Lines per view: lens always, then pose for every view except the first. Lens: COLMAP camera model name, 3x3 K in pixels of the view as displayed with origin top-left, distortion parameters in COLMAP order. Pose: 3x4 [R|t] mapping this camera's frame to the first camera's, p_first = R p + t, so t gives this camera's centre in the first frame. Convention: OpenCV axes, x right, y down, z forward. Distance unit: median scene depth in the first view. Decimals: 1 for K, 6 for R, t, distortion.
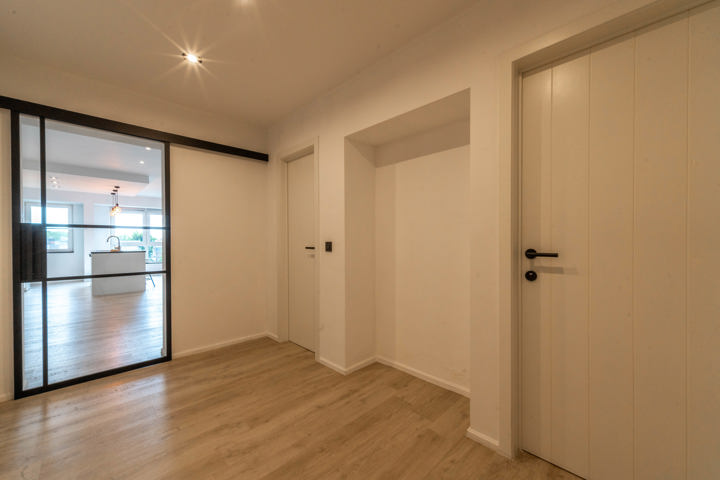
lens RADIAL K [[283.3, 0, 363.3], [0, 283.3, 241.9], [0, 0, 1]] dist [0.008685, -0.000456]
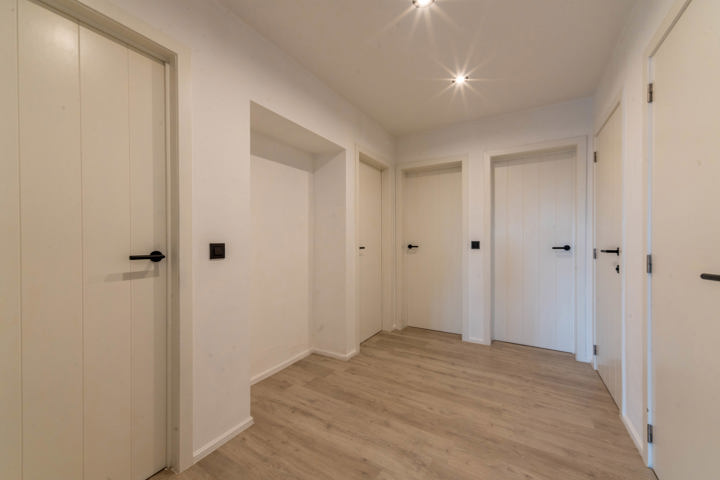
lens RADIAL K [[283.3, 0, 362.4], [0, 283.3, 241.3], [0, 0, 1]] dist [0.008685, -0.000456]
pose [[-0.258391, 0.003407, 0.966034, -1.006744], [0.004391, 0.999988, -0.002352, -0.000706], [-0.966030, 0.003634, -0.258403, 1.080273]]
